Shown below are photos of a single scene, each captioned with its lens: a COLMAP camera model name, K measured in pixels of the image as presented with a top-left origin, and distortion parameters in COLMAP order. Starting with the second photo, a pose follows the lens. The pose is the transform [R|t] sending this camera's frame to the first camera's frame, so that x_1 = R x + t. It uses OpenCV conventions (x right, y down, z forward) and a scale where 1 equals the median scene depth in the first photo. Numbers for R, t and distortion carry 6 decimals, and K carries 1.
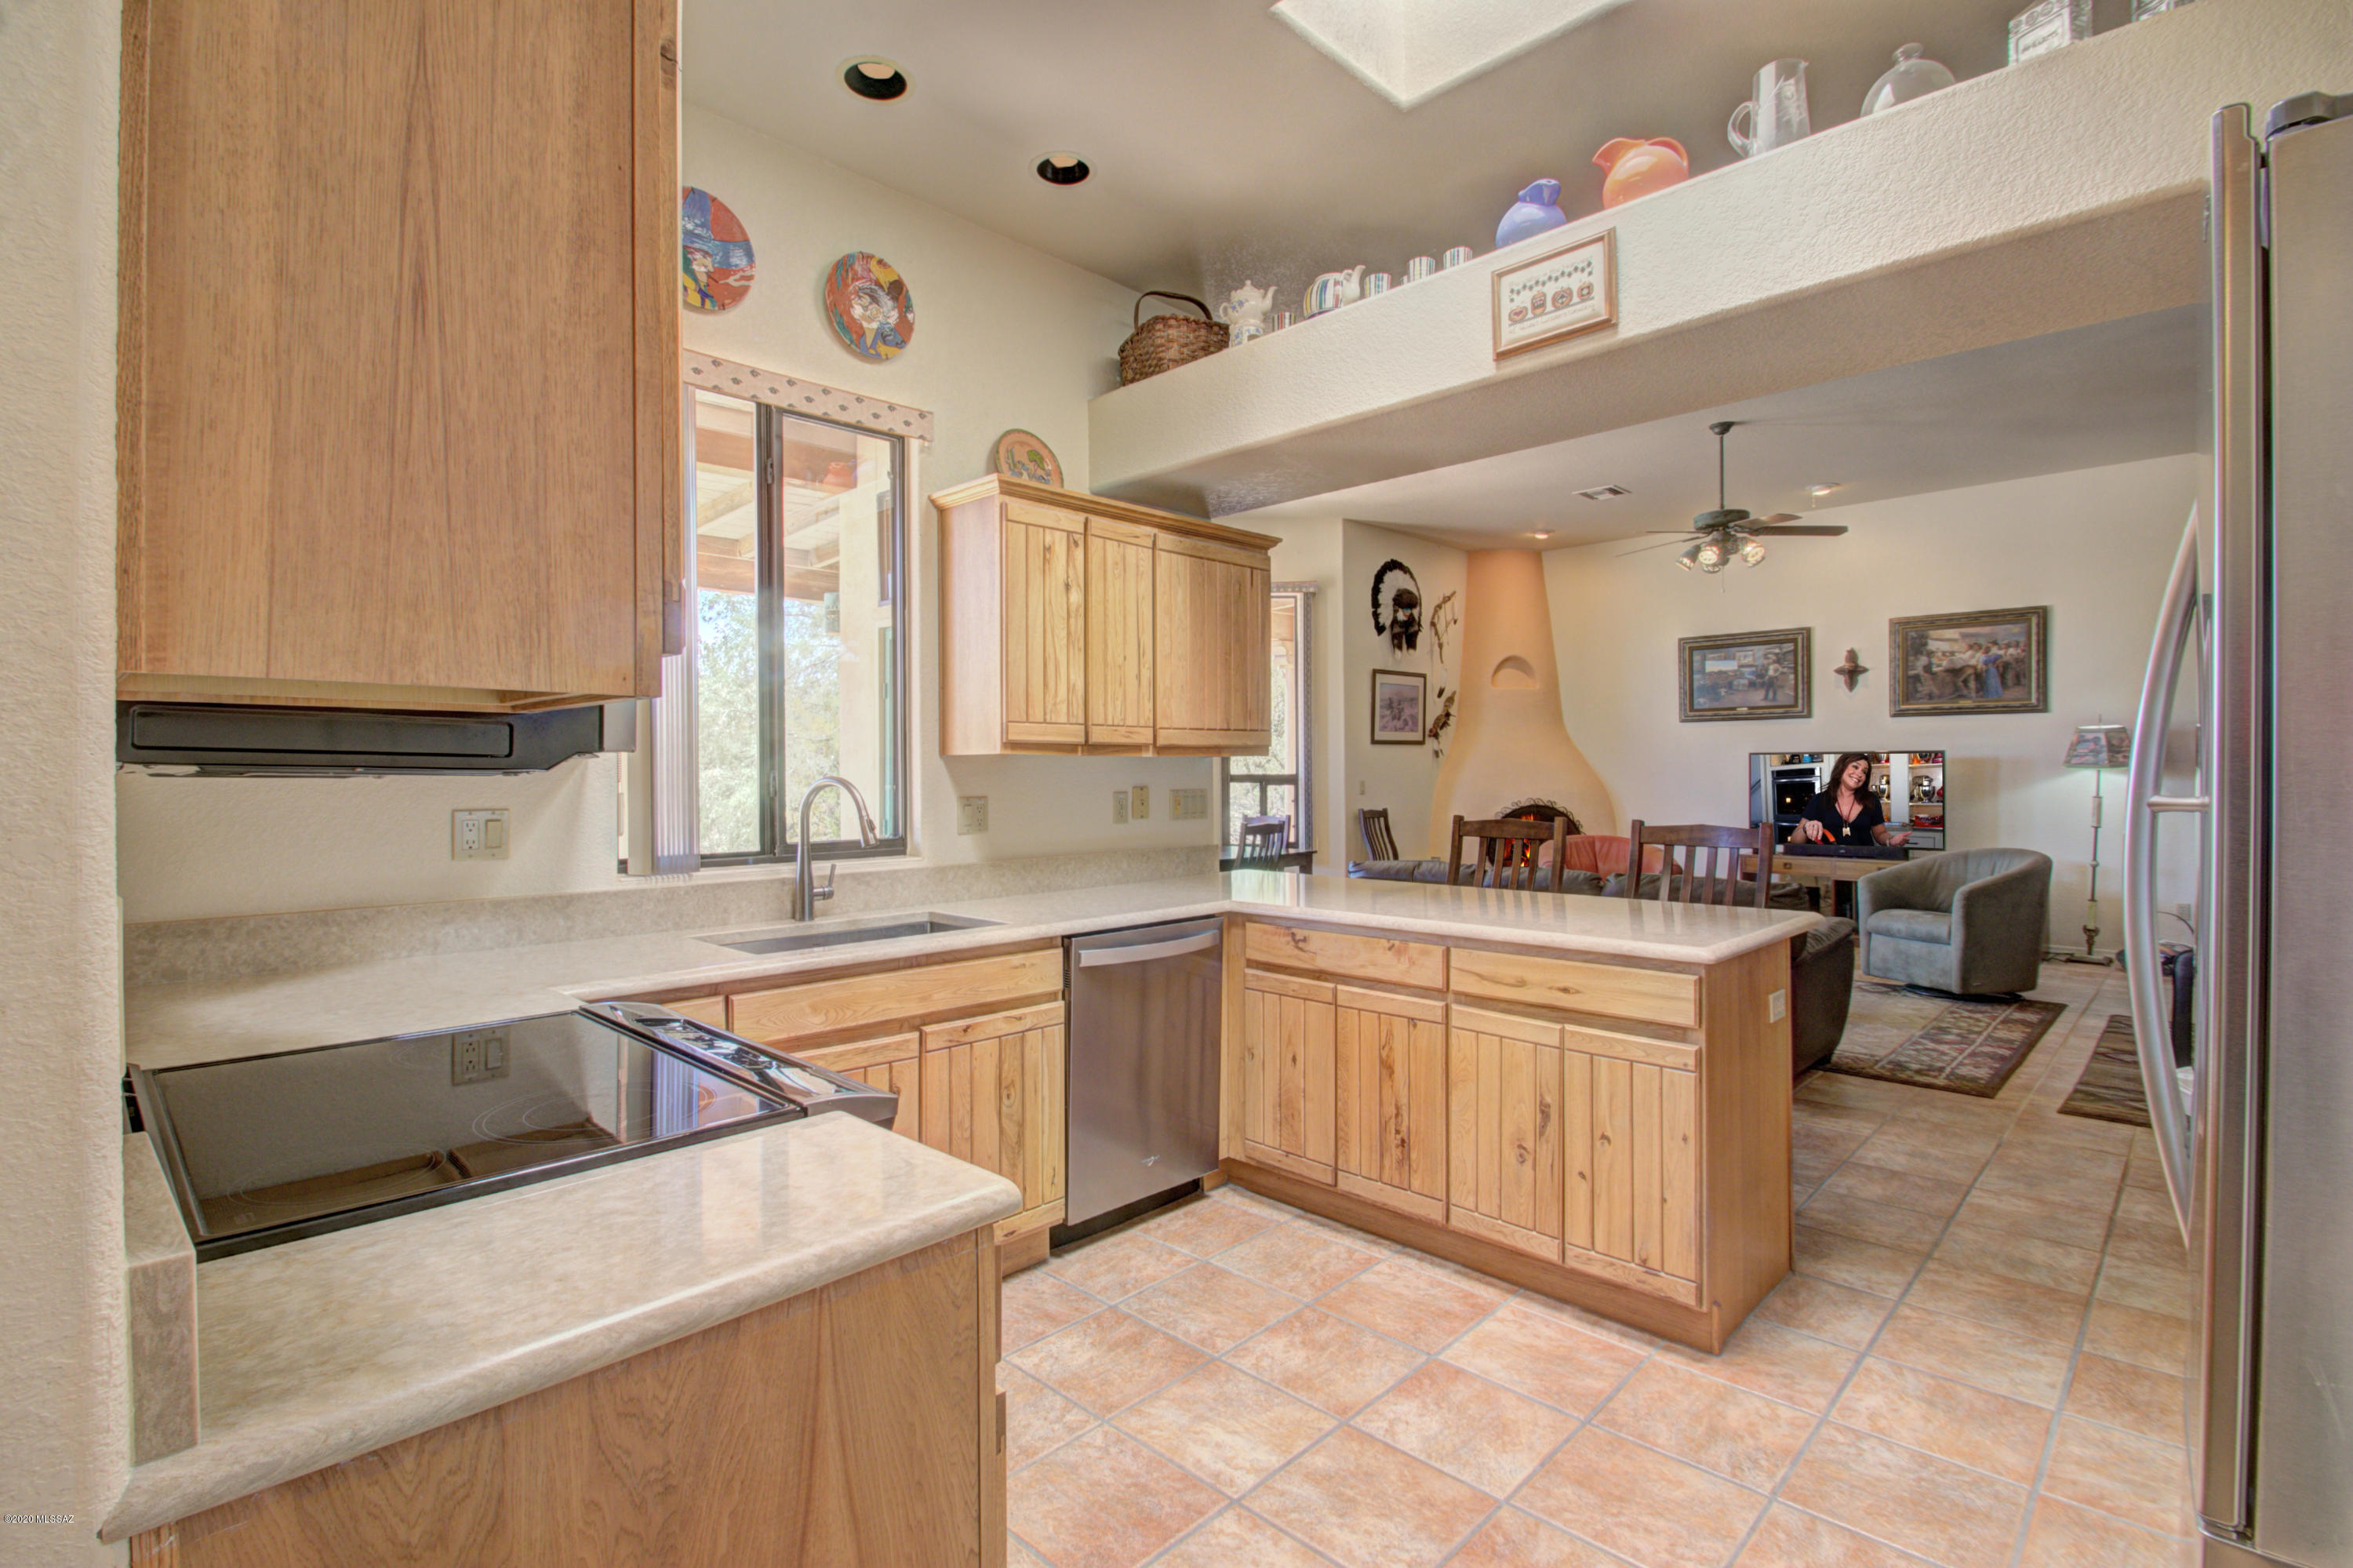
lens RADIAL K [[1094.5, 0, 1129.5], [0, 1094.5, 775.5], [0, 0, 1]] dist [0.005587, -0.012234]
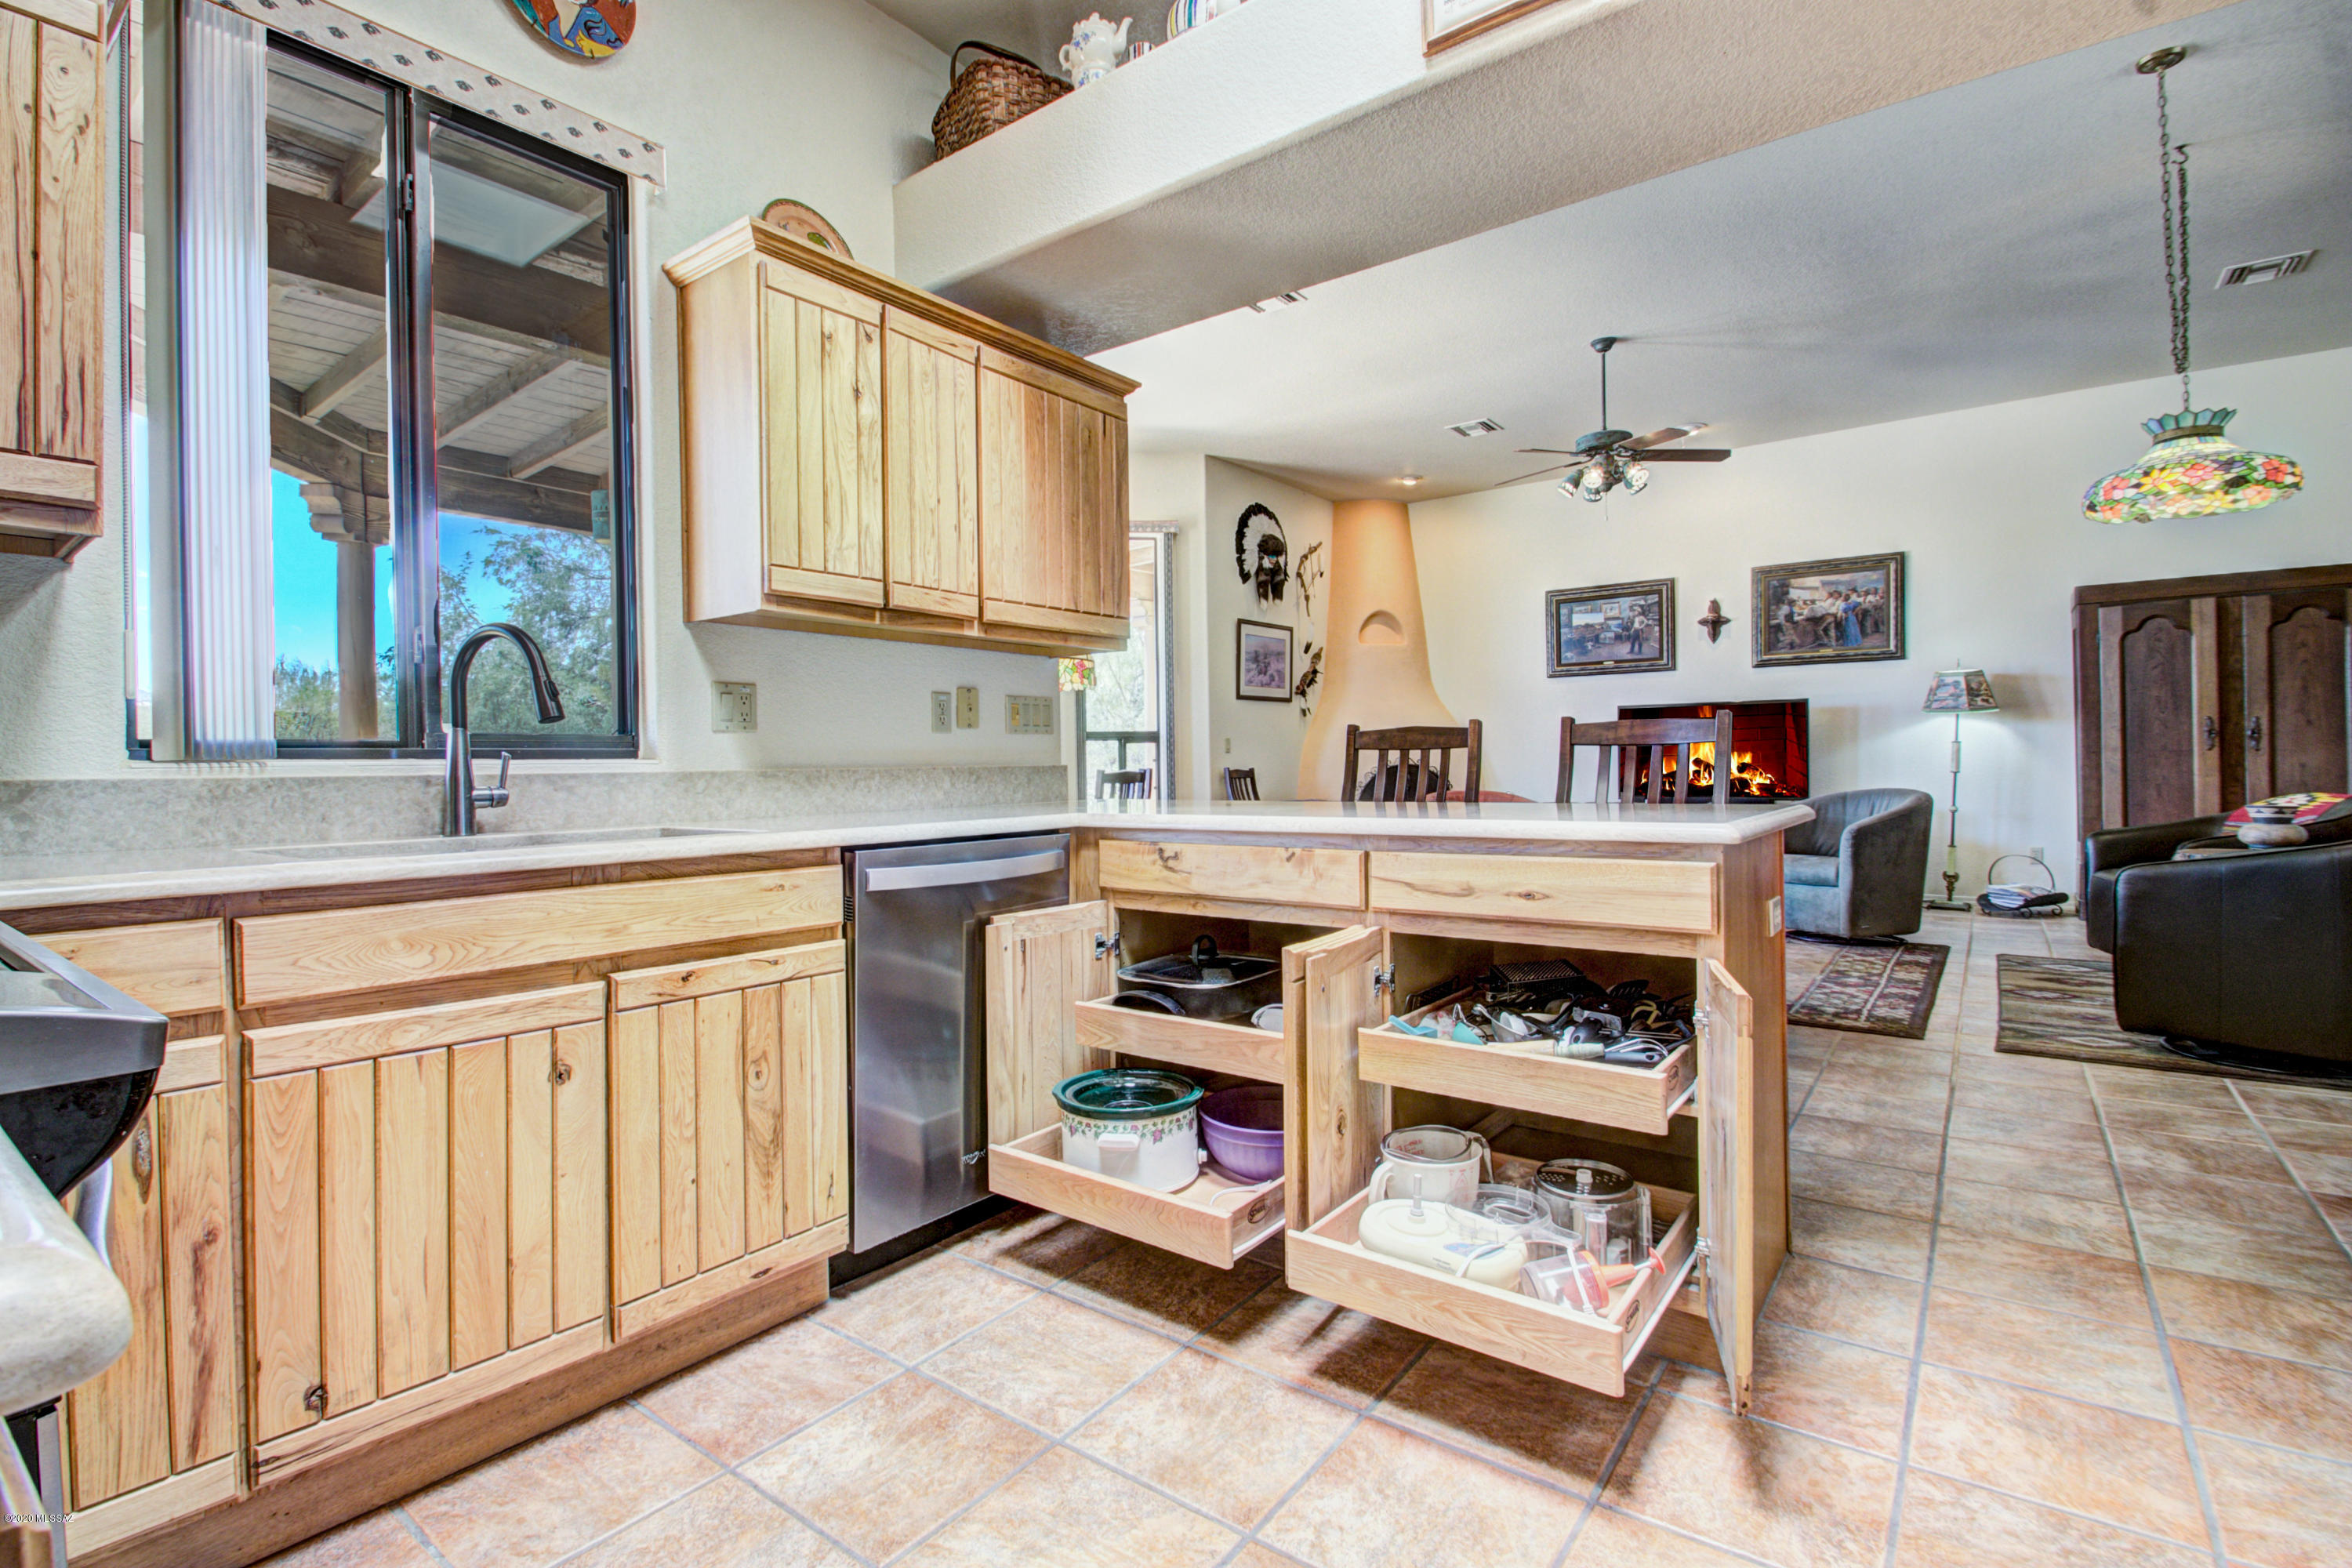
lens RADIAL K [[1098.3, 0, 1132.7], [0, 1098.3, 771.4], [0, 0, 1]] dist [0.003299, -0.009221]
pose [[0.991449, -0.008853, 0.130195, 0.028587], [0.008729, 0.999961, 0.001517, 0.081920], [-0.130203, -0.000368, 0.991487, 0.225481]]
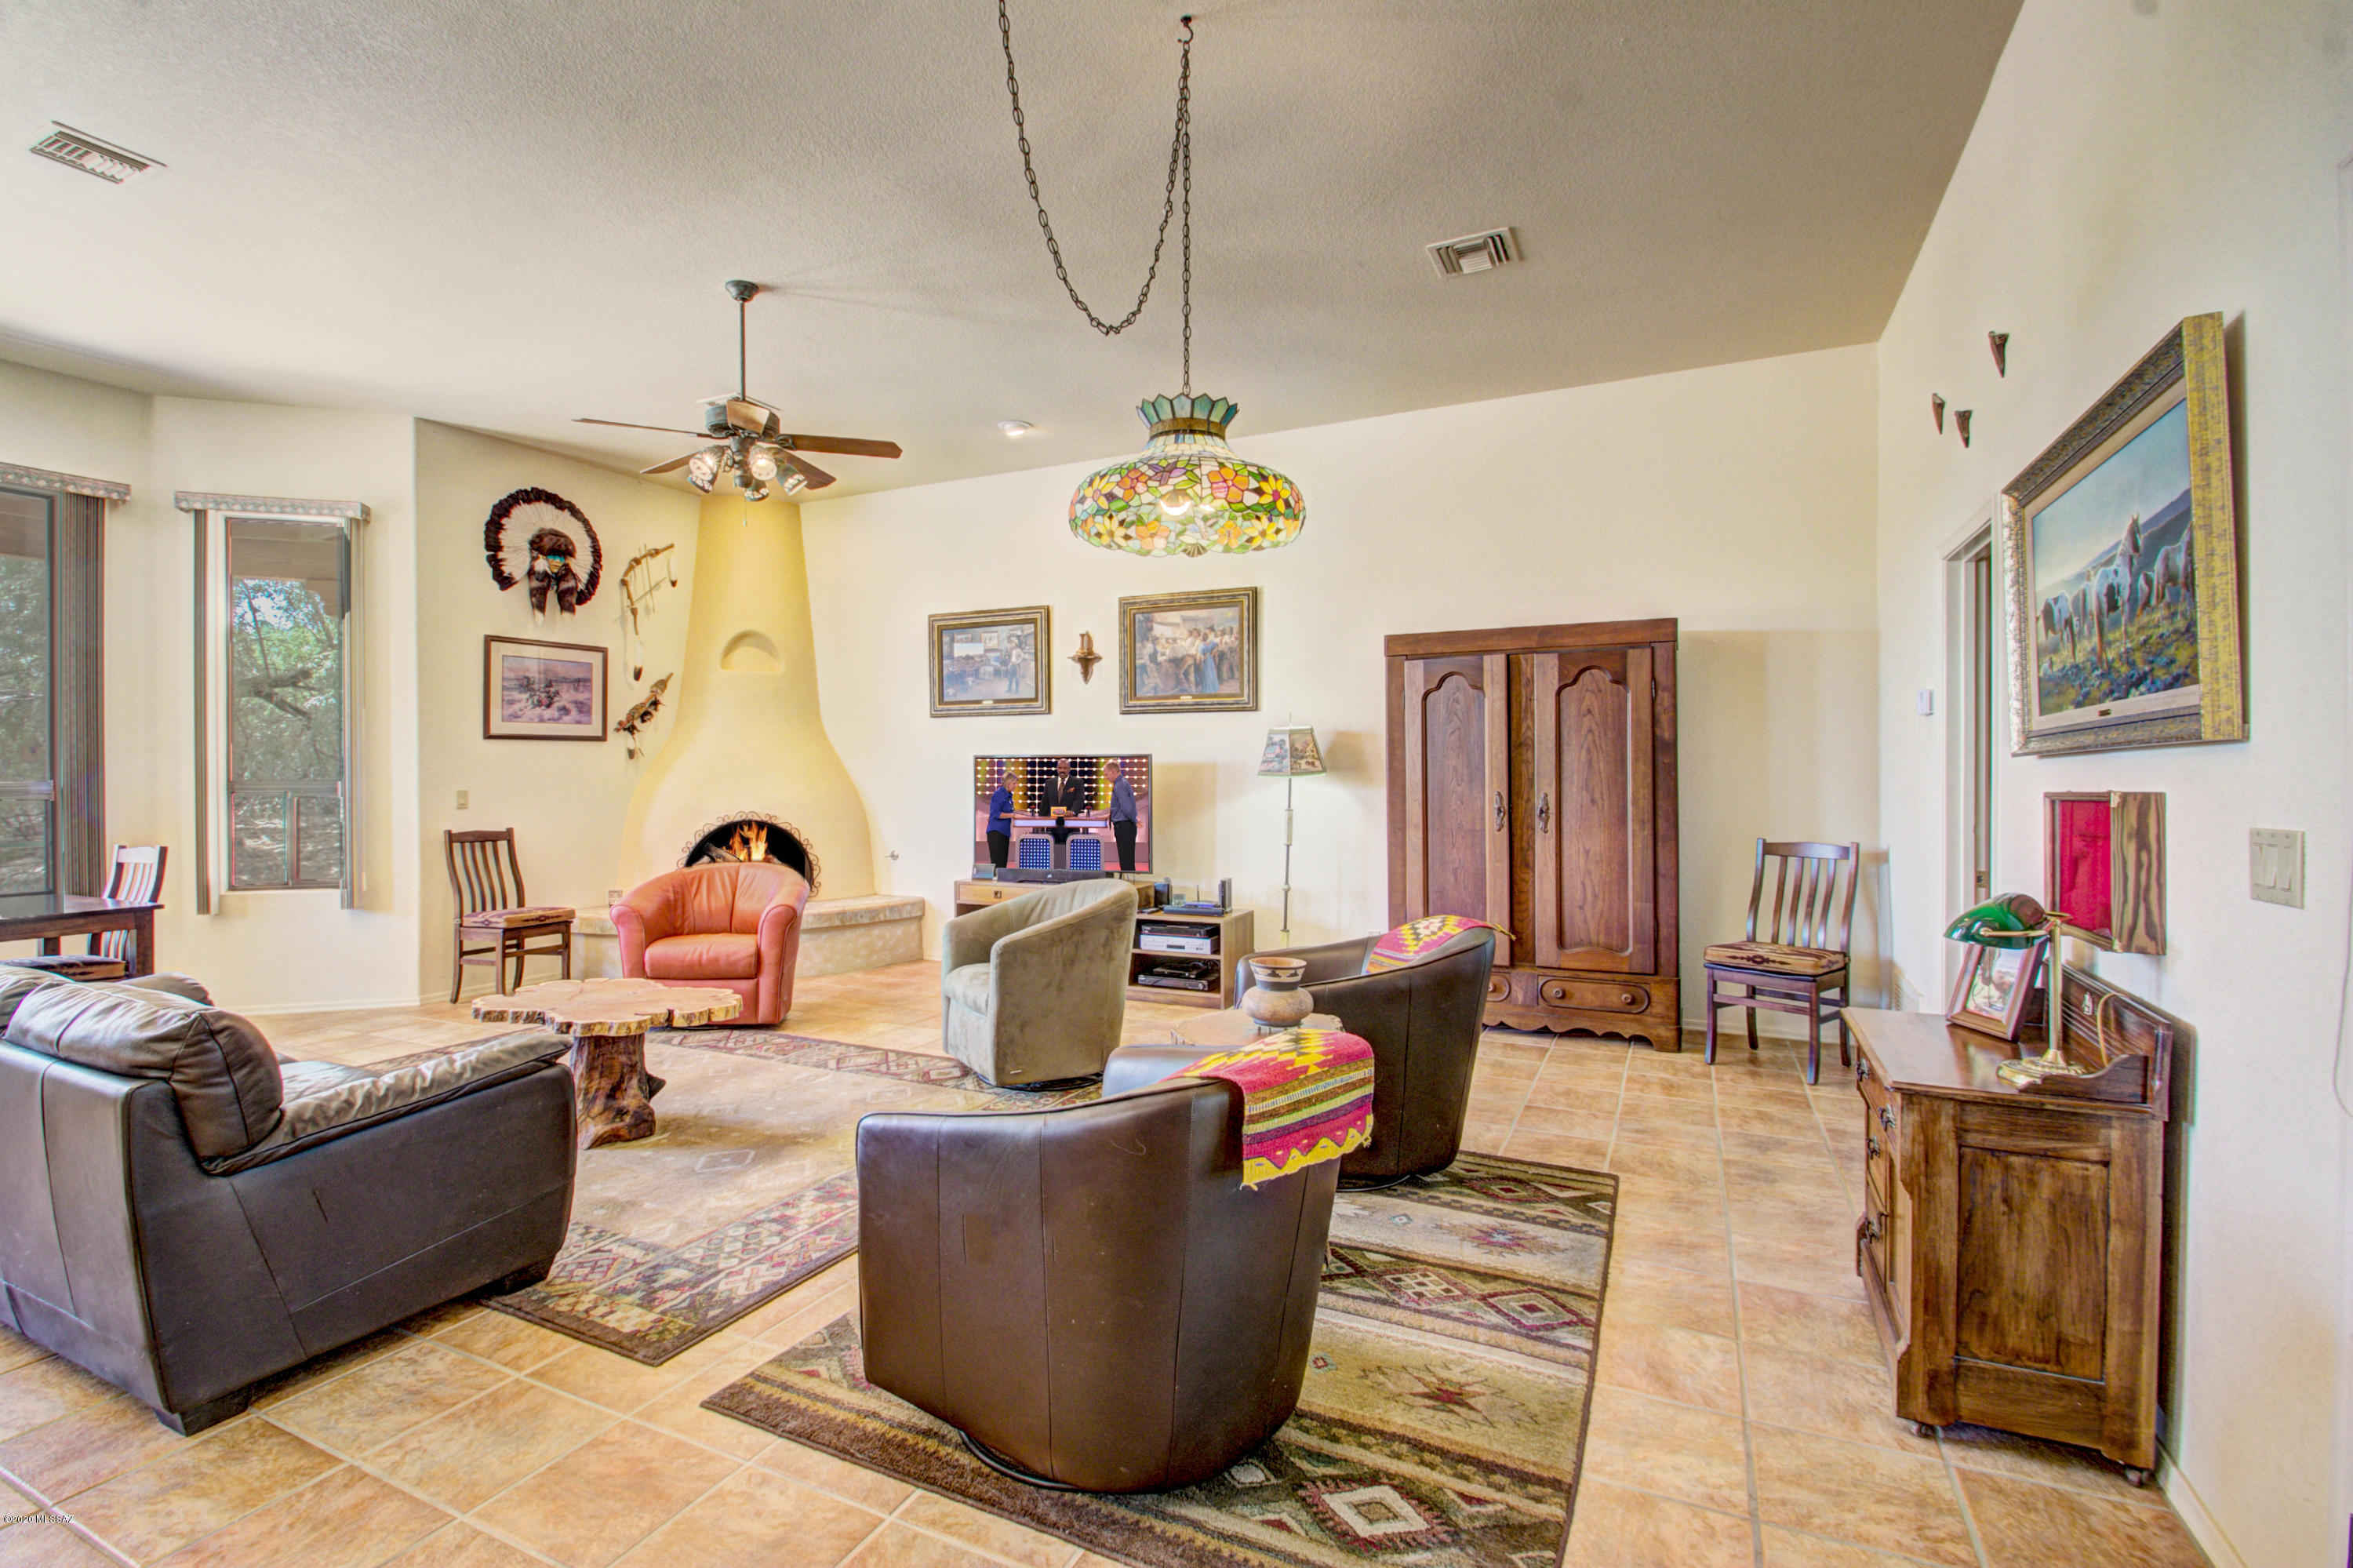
lens RADIAL K [[1095.4, 0, 1131.9], [0, 1095.4, 773.9], [0, 0, 1]] dist [0.005951, -0.010110]
pose [[0.946021, 0.002899, 0.324091, 1.045114], [-0.001982, 0.999993, -0.003162, -0.011537], [-0.324098, 0.002349, 0.946021, 0.481573]]
